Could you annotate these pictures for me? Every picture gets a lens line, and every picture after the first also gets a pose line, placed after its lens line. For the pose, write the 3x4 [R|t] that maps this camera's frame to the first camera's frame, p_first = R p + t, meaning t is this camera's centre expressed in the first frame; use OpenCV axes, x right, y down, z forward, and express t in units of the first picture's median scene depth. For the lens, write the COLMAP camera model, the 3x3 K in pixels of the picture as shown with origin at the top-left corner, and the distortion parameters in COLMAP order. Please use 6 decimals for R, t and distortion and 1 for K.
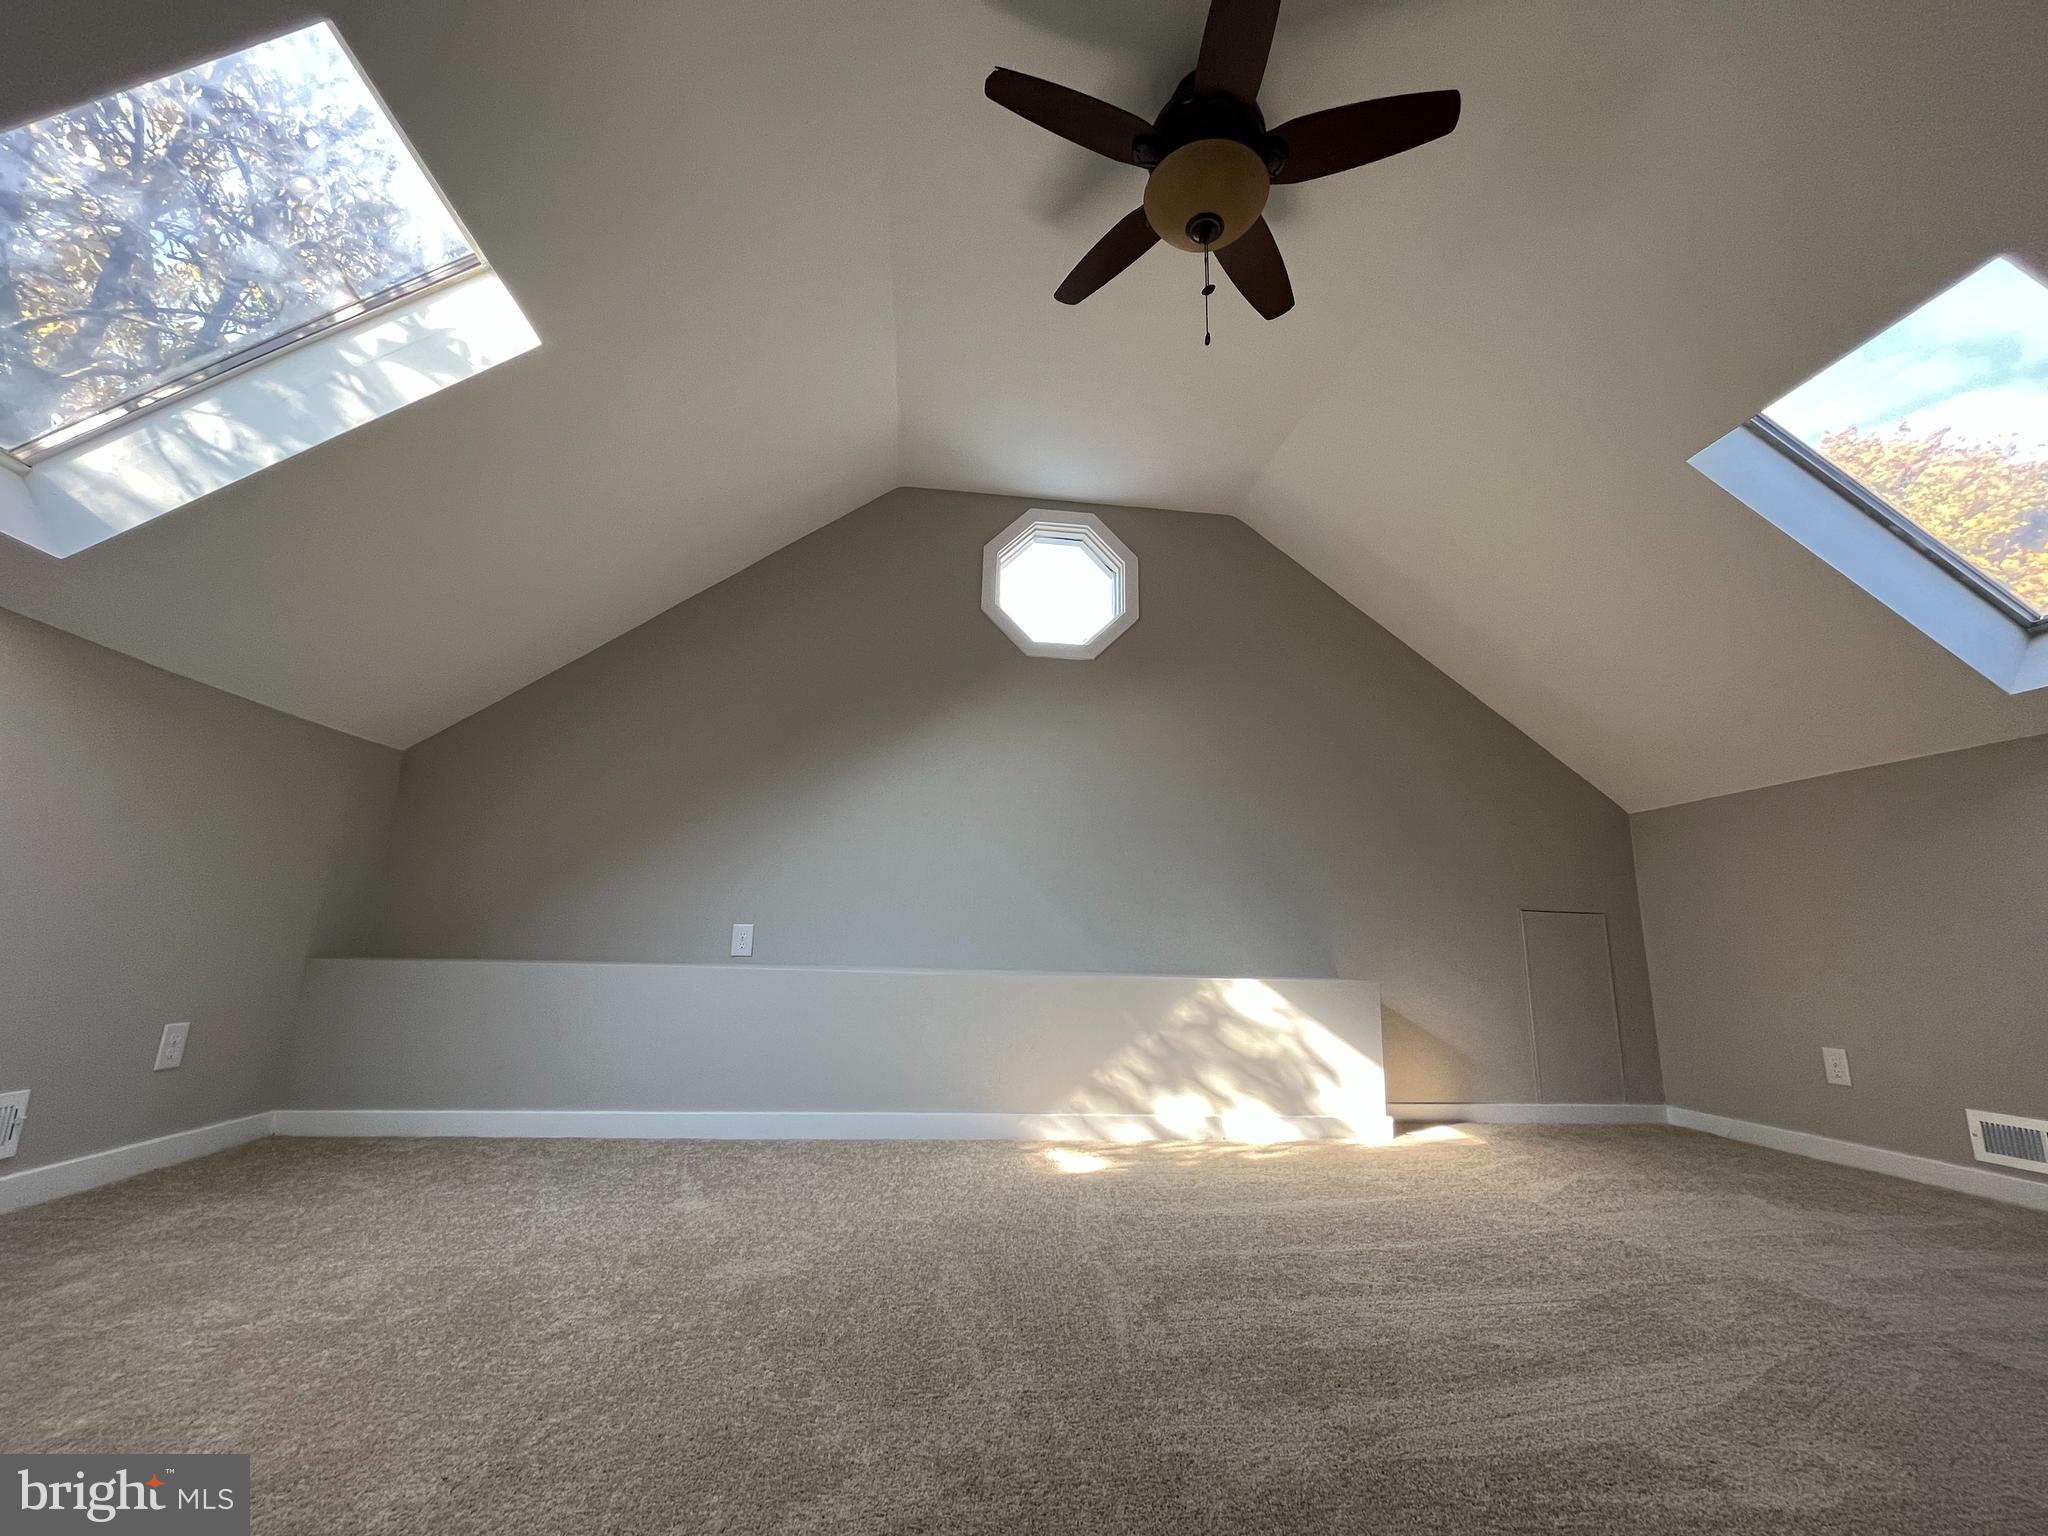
lens RADIAL K [[824.1, 0, 1022.6], [0, 824.1, 766.0], [0, 0, 1]] dist [-0.006633, 0.000758]
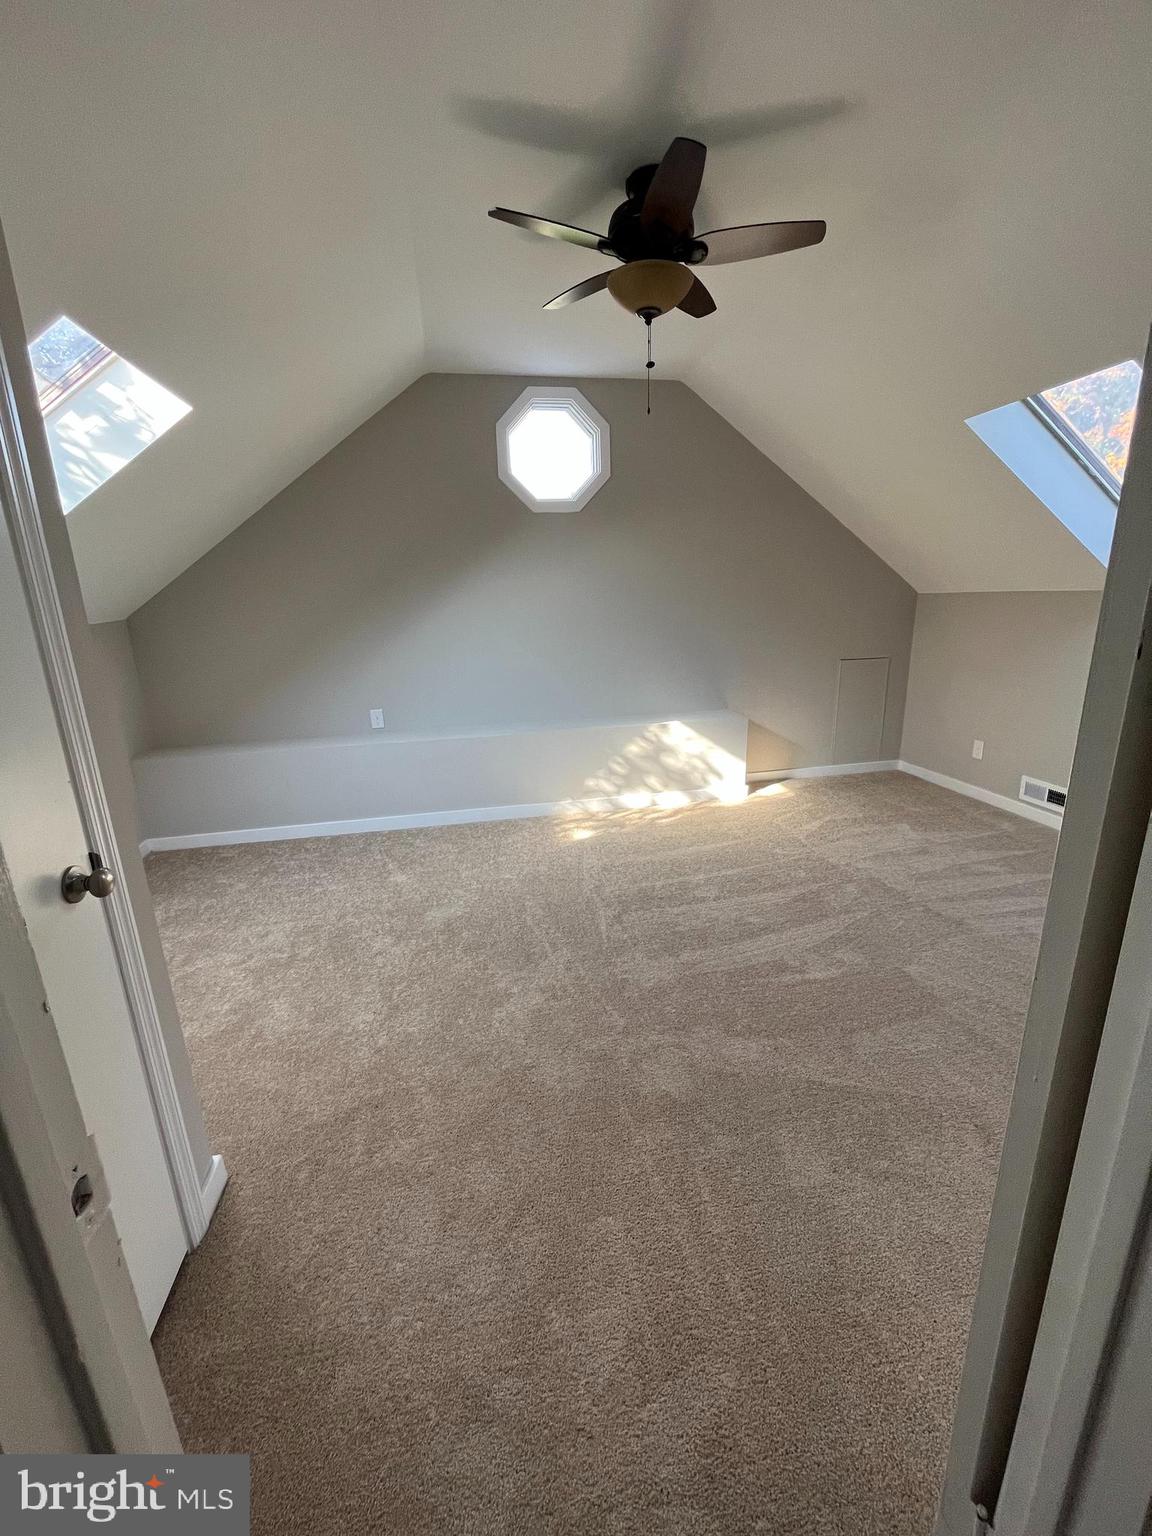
lens RADIAL K [[618.1, 0, 575.1], [0, 618.1, 762.4], [0, 0, 1]] dist [-0.006633, 0.000758]
pose [[0.995920, -0.073796, 0.051929, -0.016171], [0.041182, 0.883767, 0.466112, -0.379087], [-0.080290, -0.462072, 0.883200, -0.245072]]
